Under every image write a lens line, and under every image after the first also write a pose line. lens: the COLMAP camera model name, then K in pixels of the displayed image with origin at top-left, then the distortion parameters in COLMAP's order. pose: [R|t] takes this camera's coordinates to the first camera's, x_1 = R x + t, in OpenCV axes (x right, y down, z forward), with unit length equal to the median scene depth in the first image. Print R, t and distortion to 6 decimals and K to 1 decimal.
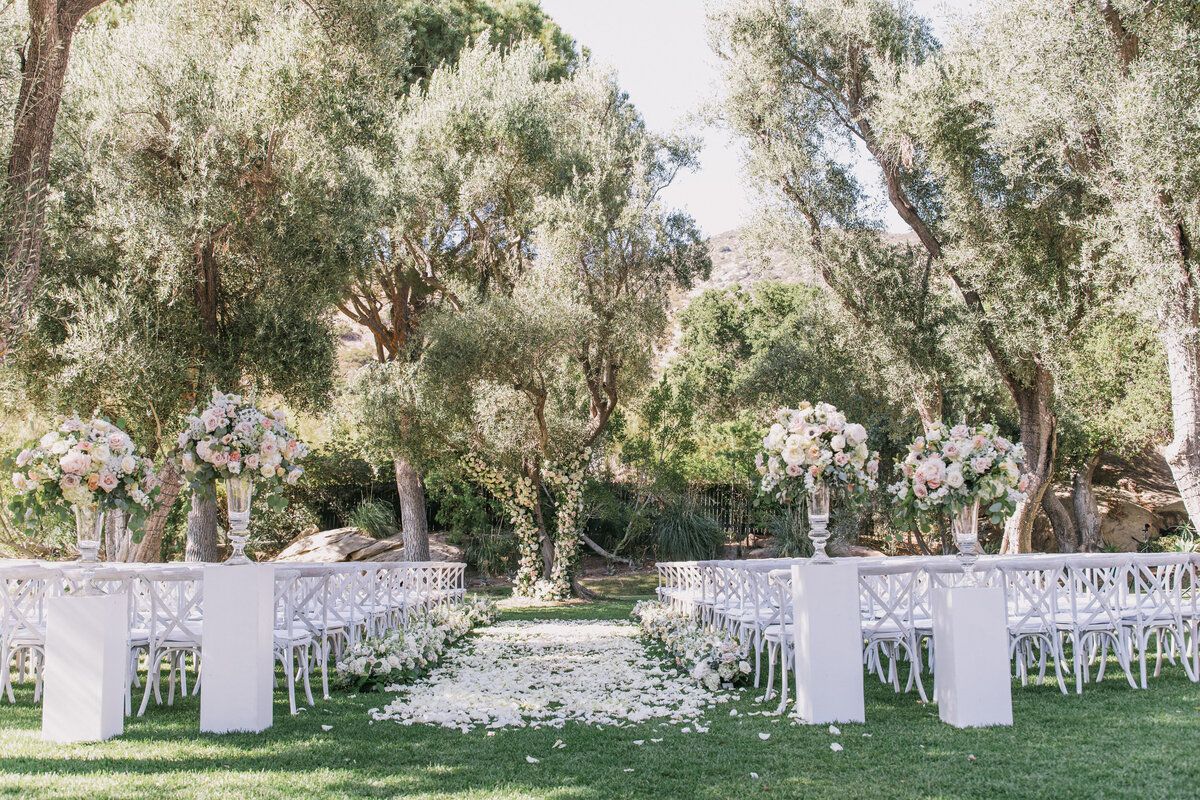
lens RADIAL K [[1193.3, 0, 599.8], [0, 1193.3, 401.0], [0, 0, 1]] dist [0.014019, 0.000000]
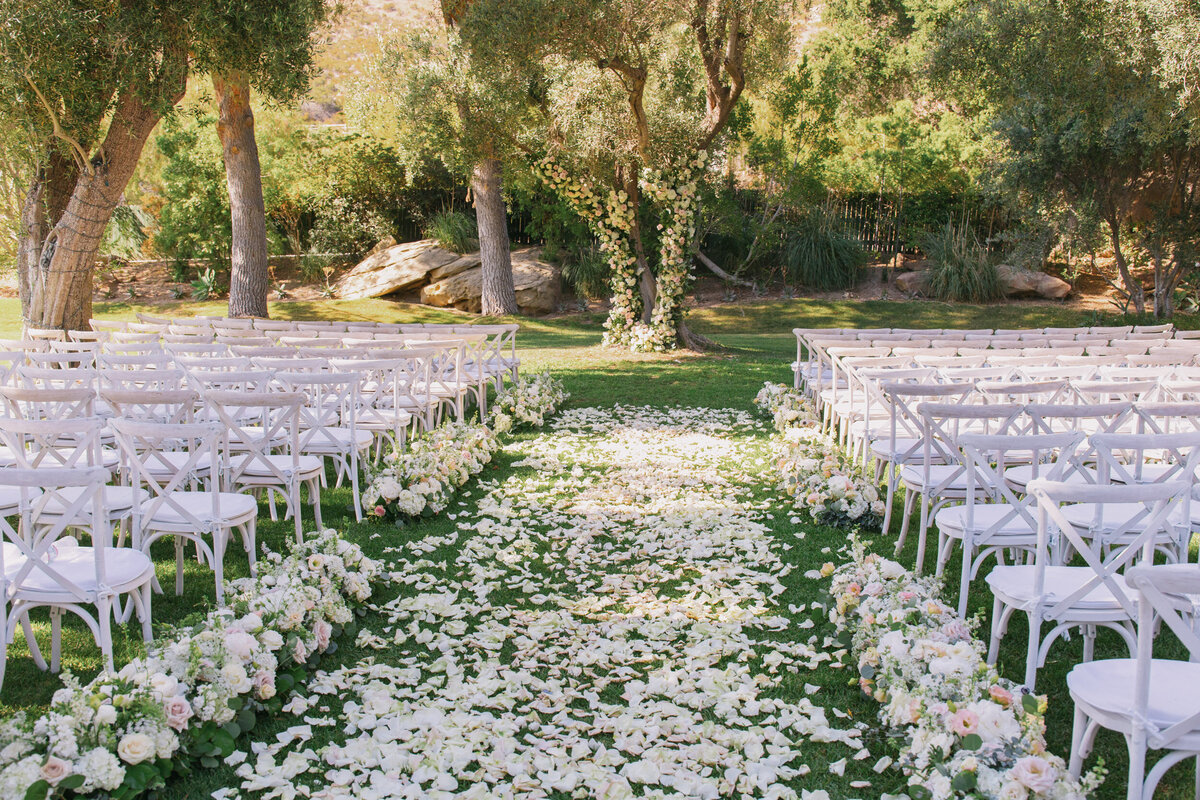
lens RADIAL K [[1193.3, 0, 601.4], [0, 1193.3, 404.2], [0, 0, 1]] dist [0.014019, 0.000000]
pose [[0.994926, 0.026307, -0.097114, 0.003498], [-0.001035, 0.967839, 0.251568, 0.004504], [0.100609, -0.250191, 0.962955, 0.228267]]
